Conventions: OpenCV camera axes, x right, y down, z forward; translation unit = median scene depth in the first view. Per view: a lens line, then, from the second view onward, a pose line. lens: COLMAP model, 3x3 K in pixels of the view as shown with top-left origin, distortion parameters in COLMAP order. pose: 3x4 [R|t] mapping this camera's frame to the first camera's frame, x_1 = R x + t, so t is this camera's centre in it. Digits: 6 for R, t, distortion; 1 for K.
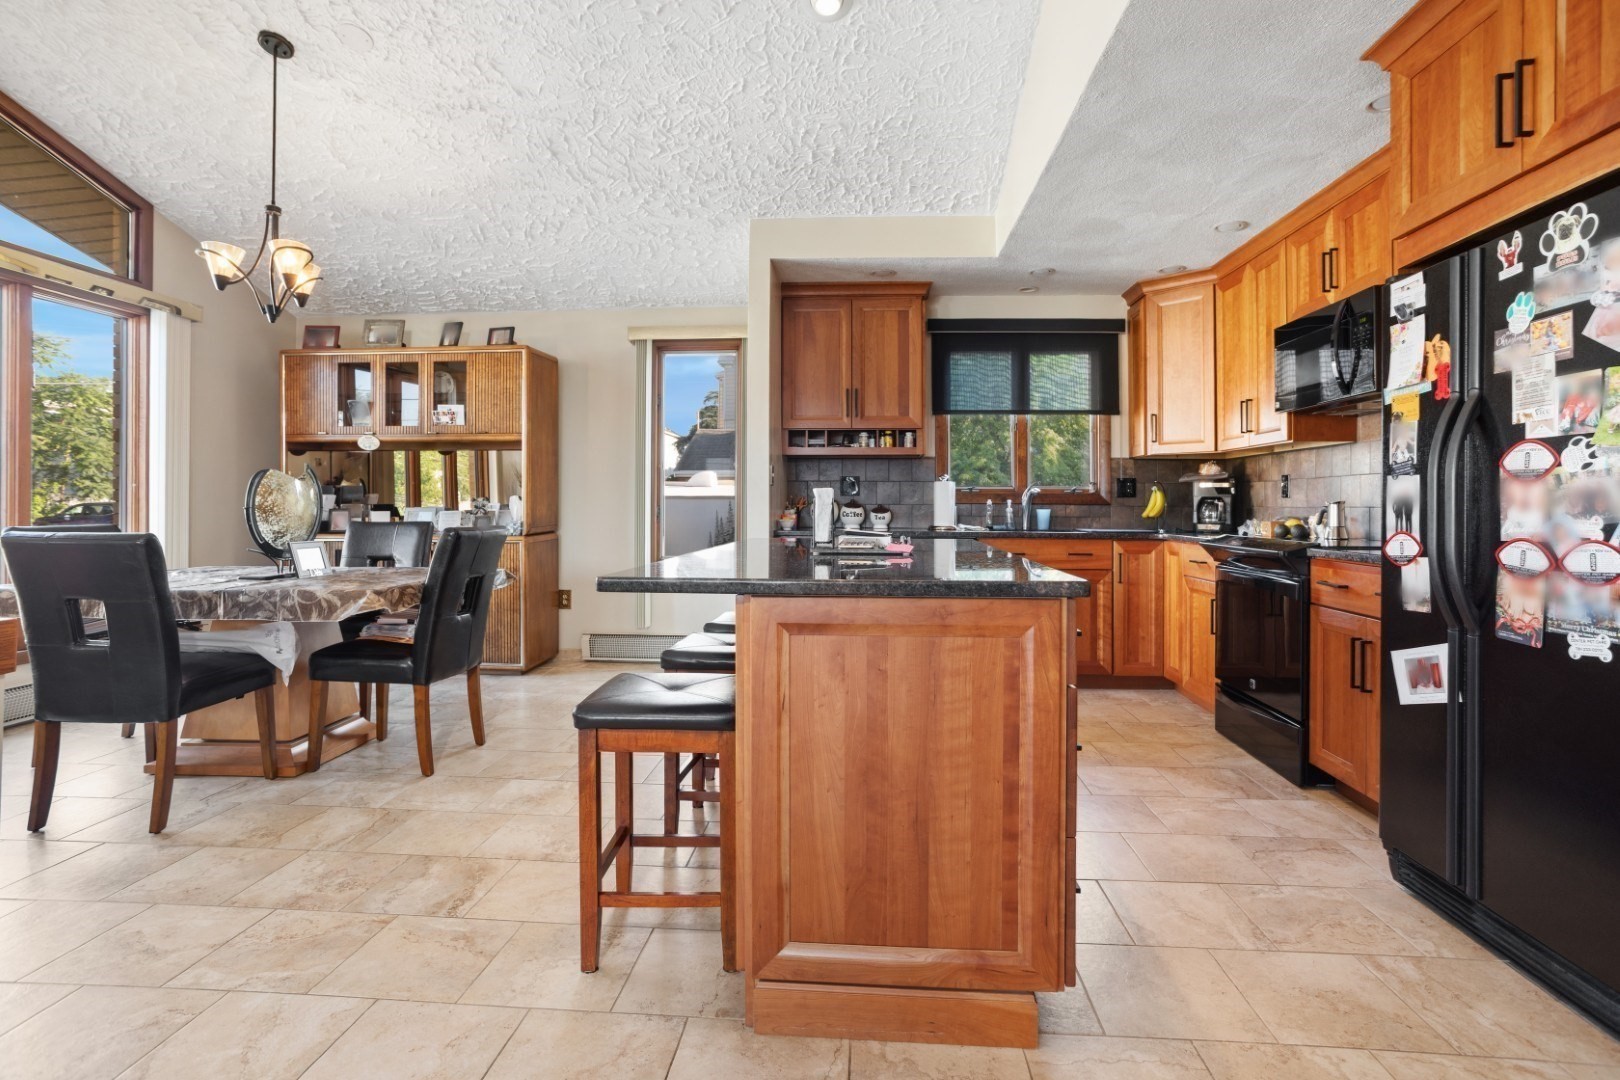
lens RADIAL K [[782.5, 0, 811.2], [0, 782.5, 498.9], [0, 0, 1]] dist [-0.061927, 0.039987]
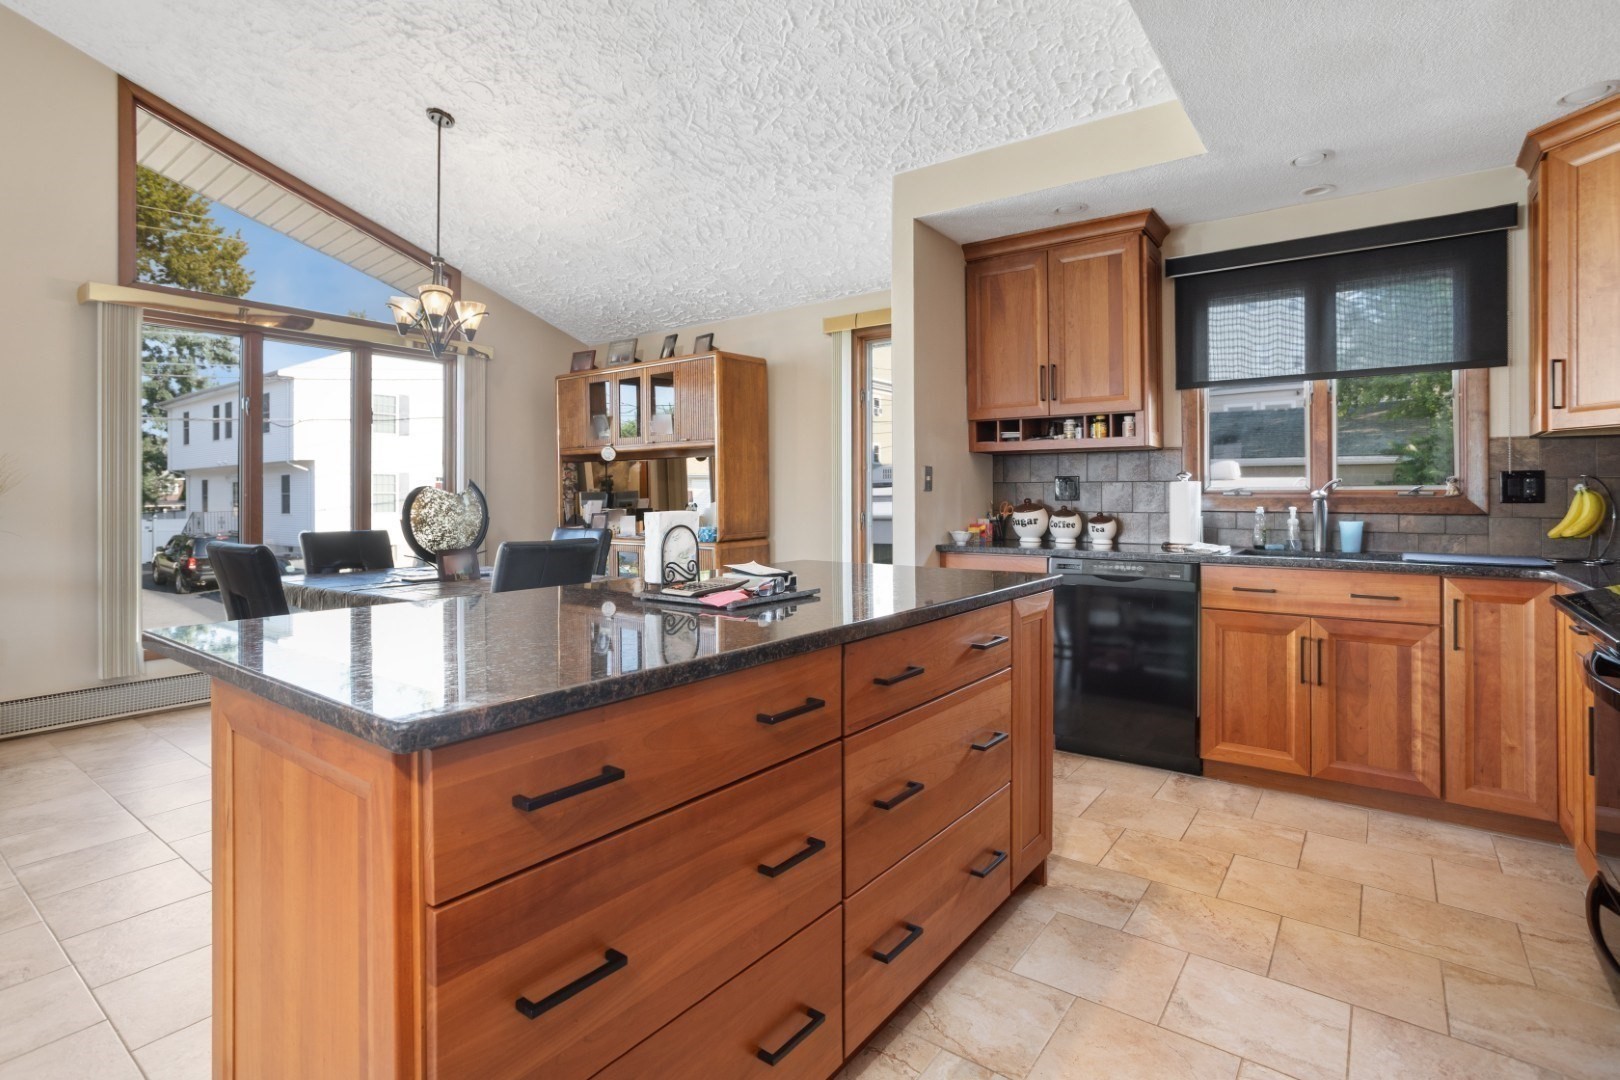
lens RADIAL K [[782.5, 0, 811.2], [0, 782.5, 498.9], [0, 0, 1]] dist [-0.061927, 0.039987]
pose [[0.846103, -0.002945, -0.533012, 0.265065], [0.009056, 0.999920, 0.008851, -0.015961], [0.532943, -0.012316, 0.846062, 0.213674]]
